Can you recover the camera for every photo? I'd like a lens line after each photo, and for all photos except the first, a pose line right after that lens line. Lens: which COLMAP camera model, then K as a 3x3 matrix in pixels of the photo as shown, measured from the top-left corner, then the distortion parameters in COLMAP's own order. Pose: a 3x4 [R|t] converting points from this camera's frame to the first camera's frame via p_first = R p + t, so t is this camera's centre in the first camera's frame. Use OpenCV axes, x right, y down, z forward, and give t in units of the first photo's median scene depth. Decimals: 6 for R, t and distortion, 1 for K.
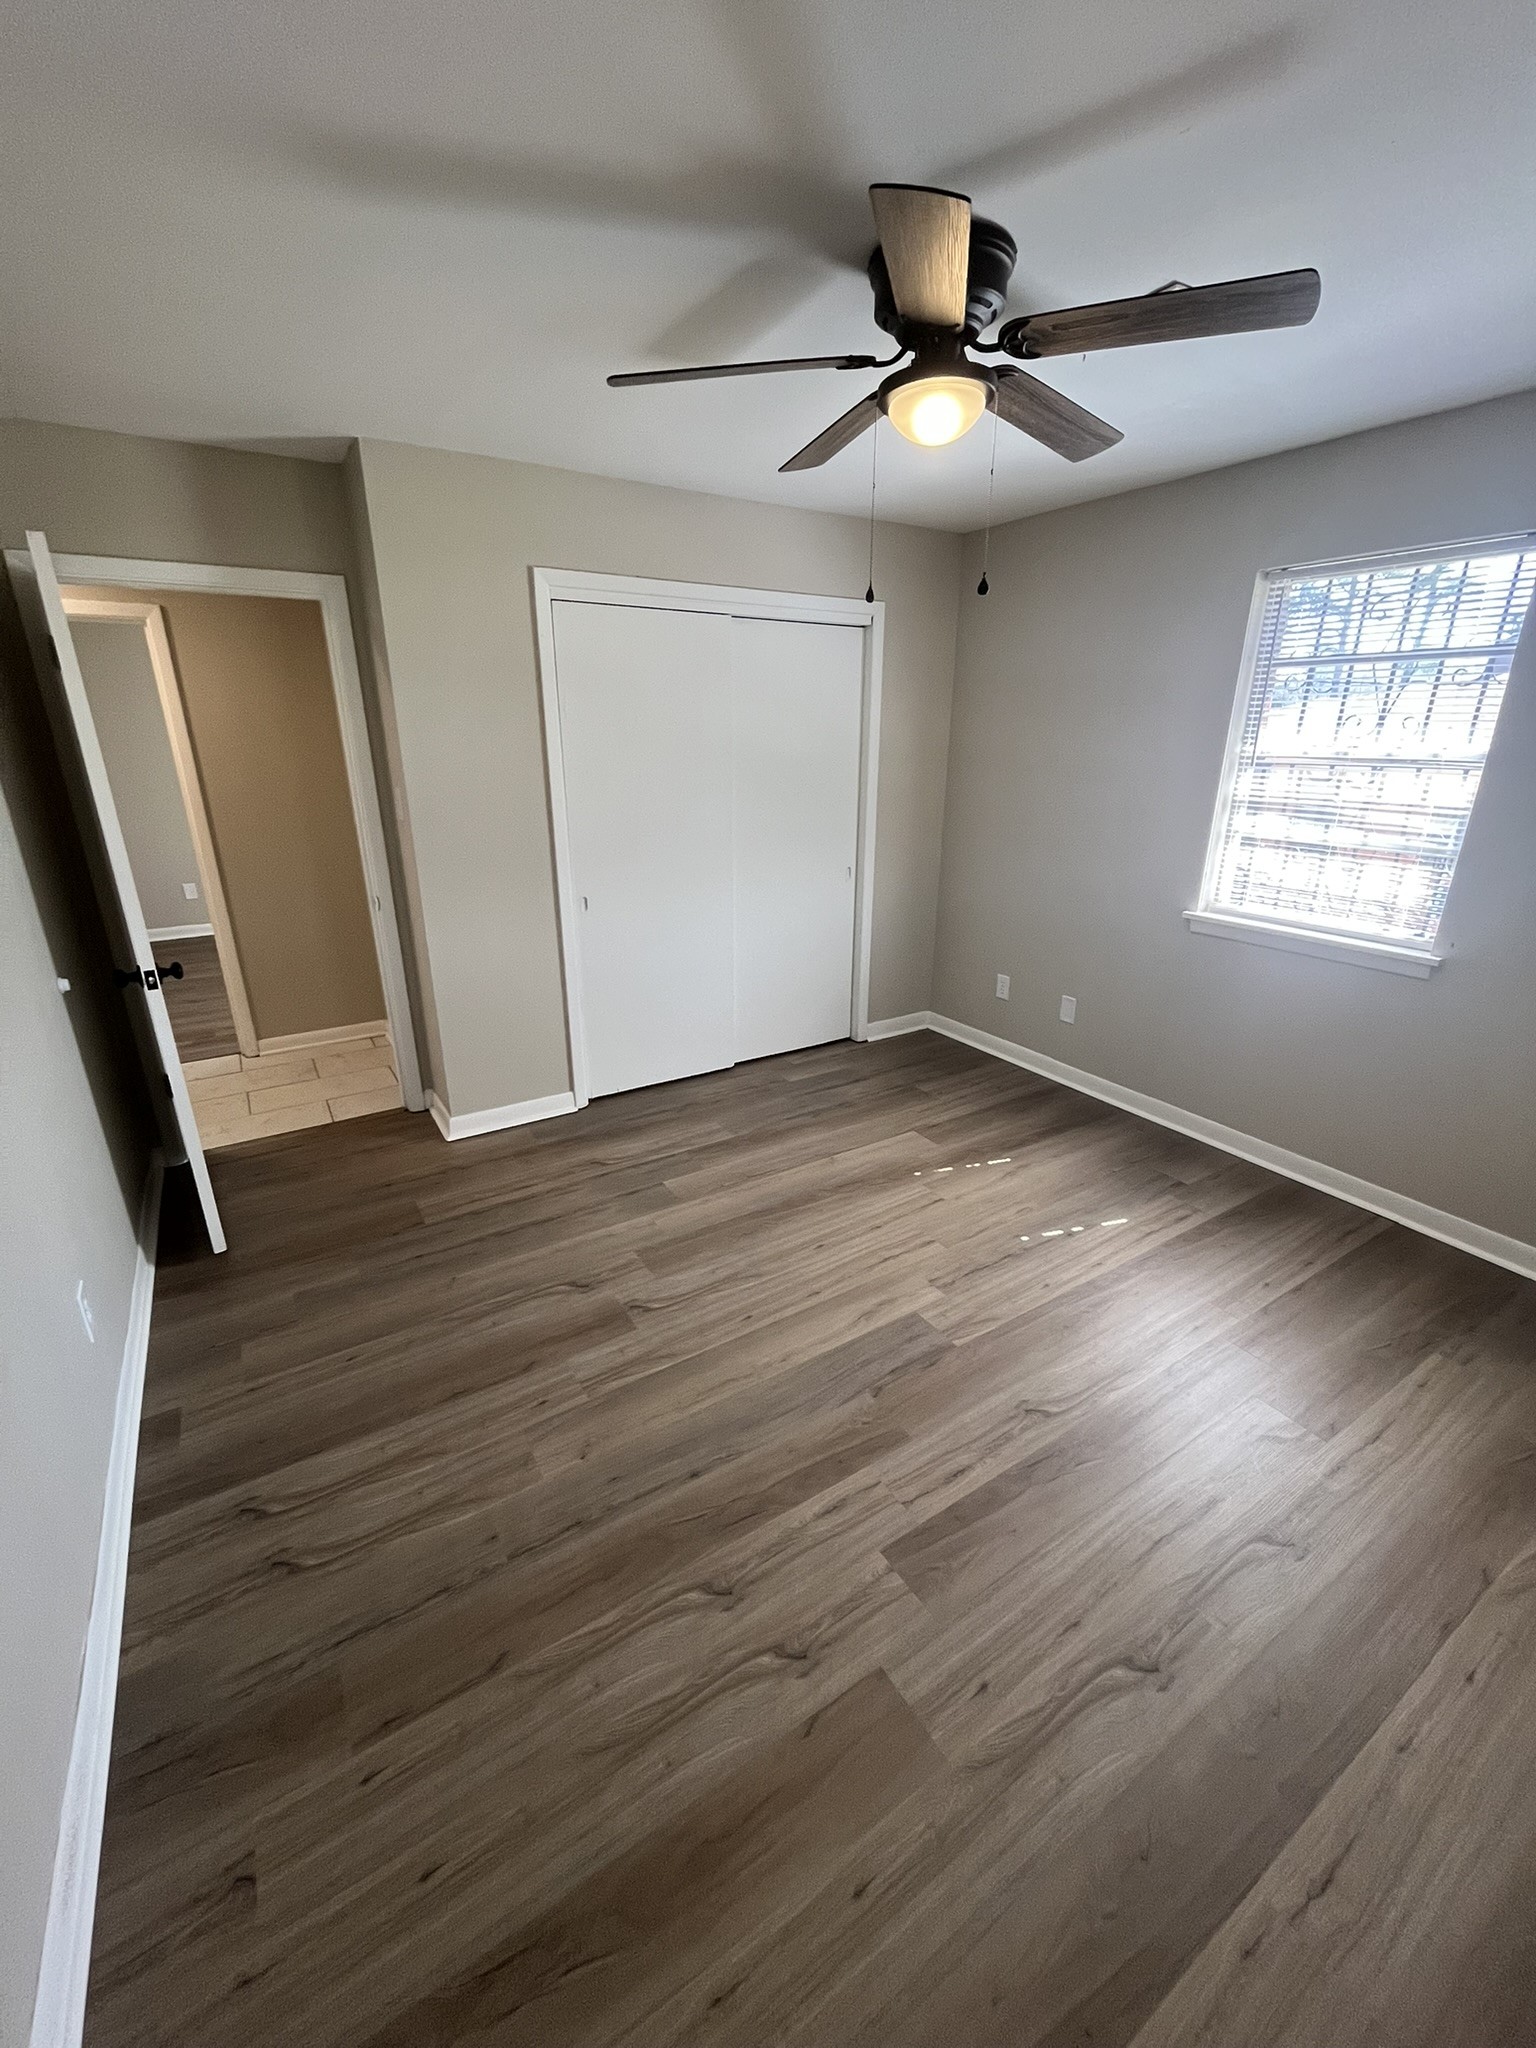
lens RADIAL K [[838.8, 0, 772.3], [0, 838.8, 1024.8], [0, 0, 1]] dist [-0.002891, 0.000532]
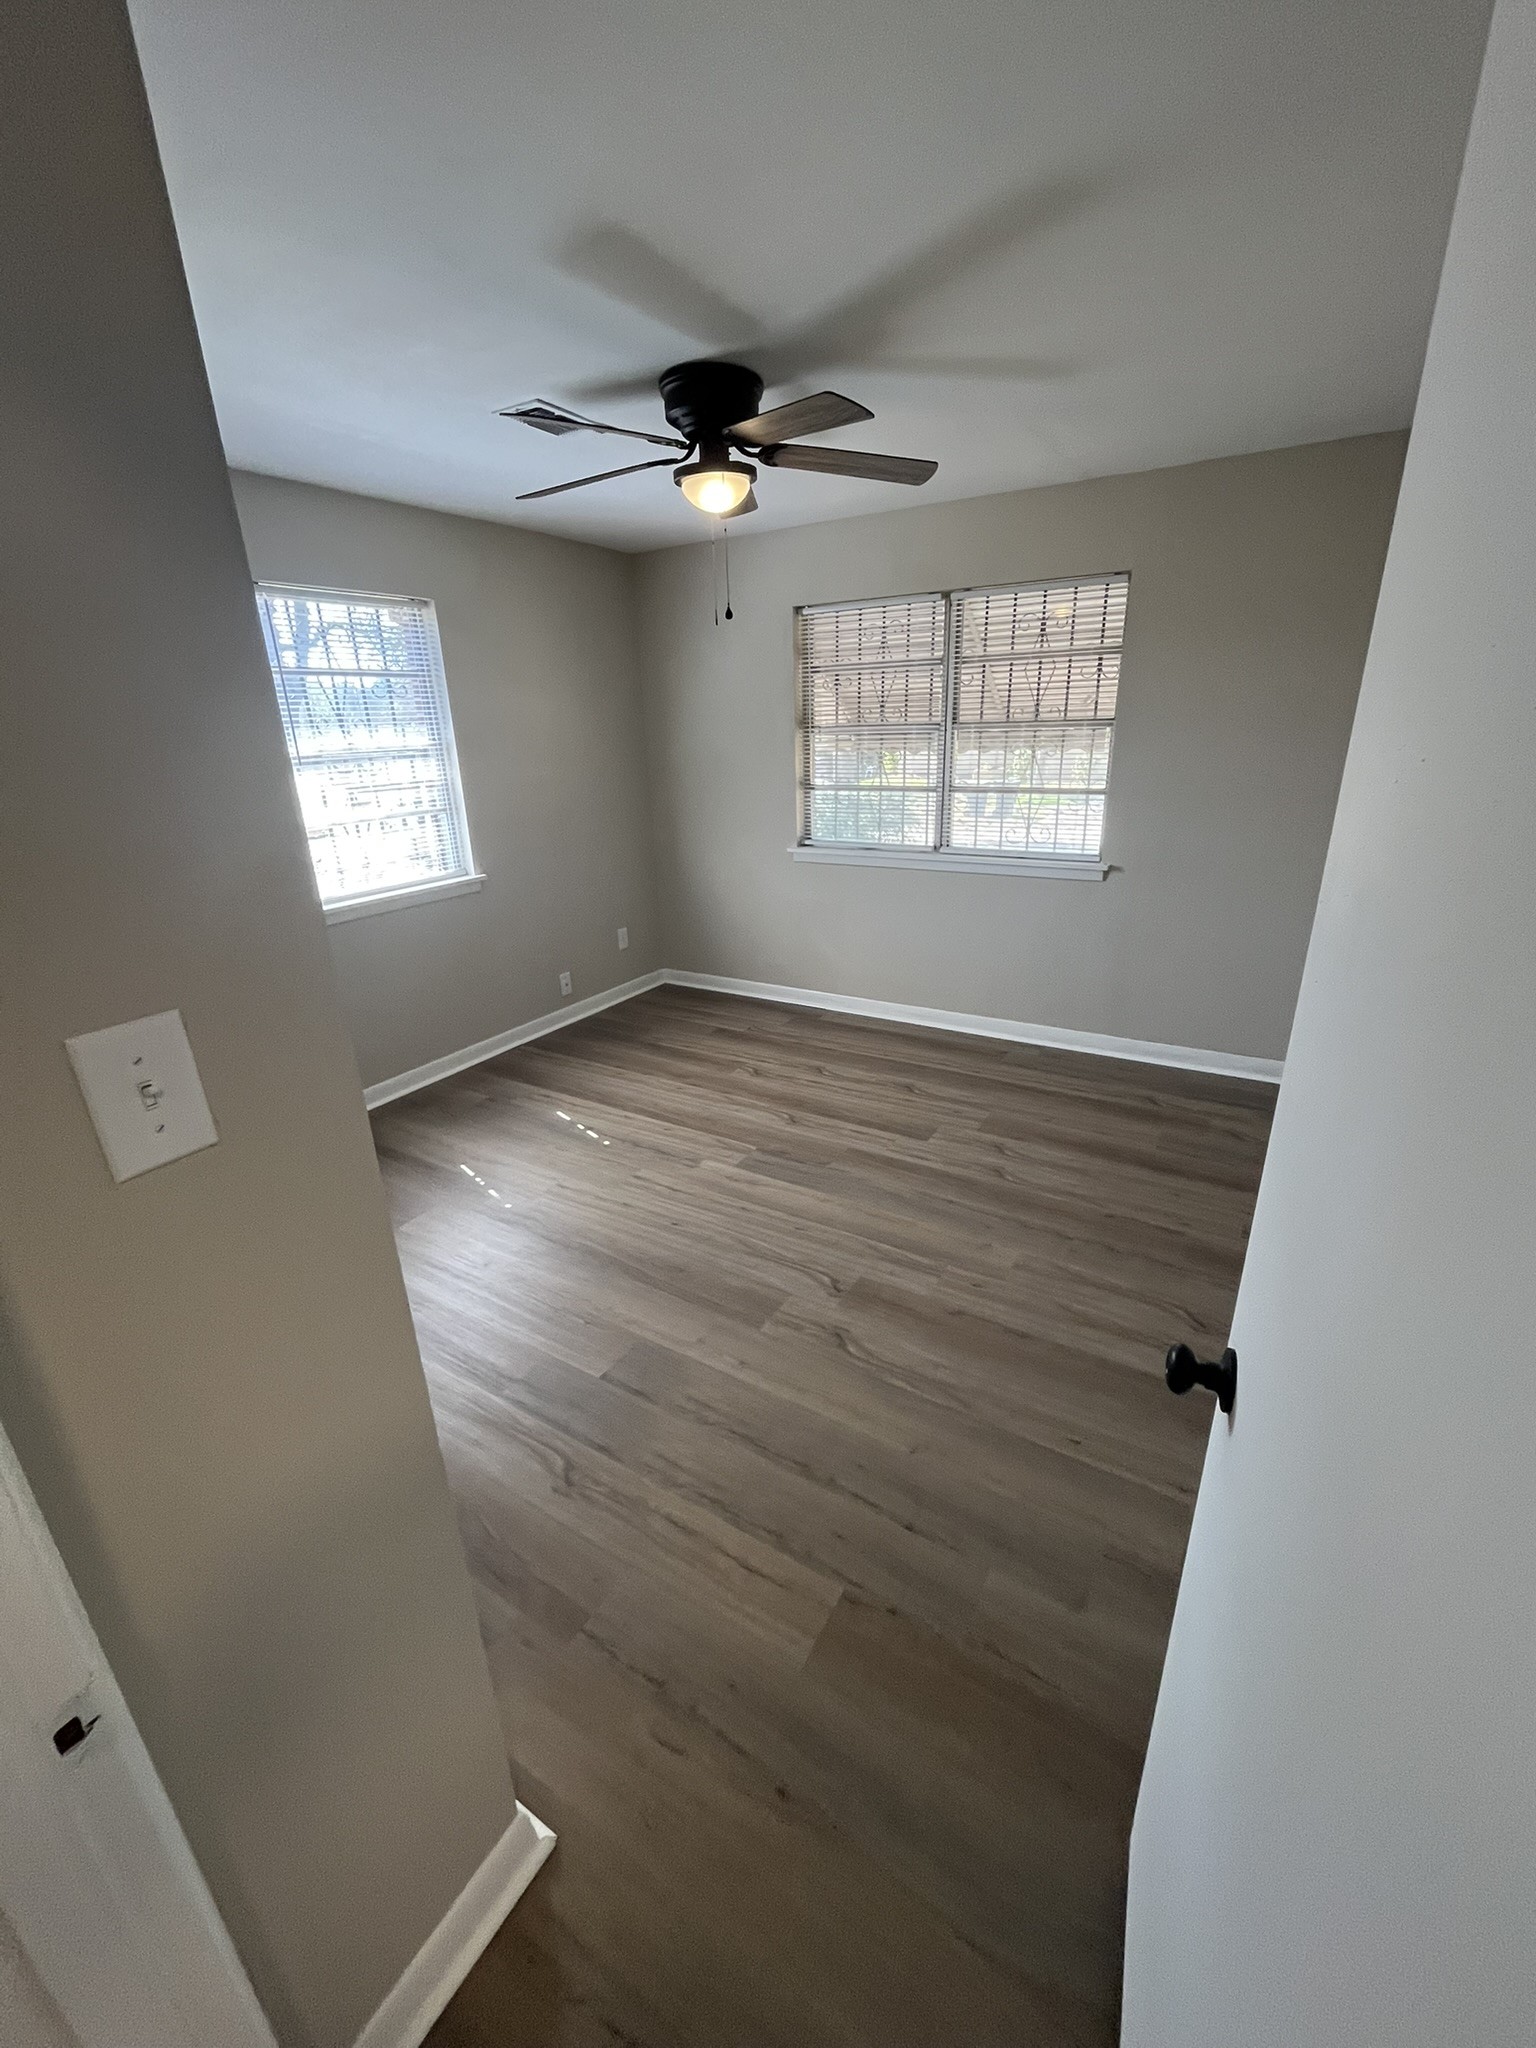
lens RADIAL K [[838.8, 0, 772.3], [0, 838.8, 1024.8], [0, 0, 1]] dist [-0.002891, 0.000532]
pose [[-0.442238, -0.297550, 0.846103, -0.918013], [0.324241, 0.826523, 0.460138, -0.432669], [-0.836238, 0.477832, -0.269042, 1.222512]]
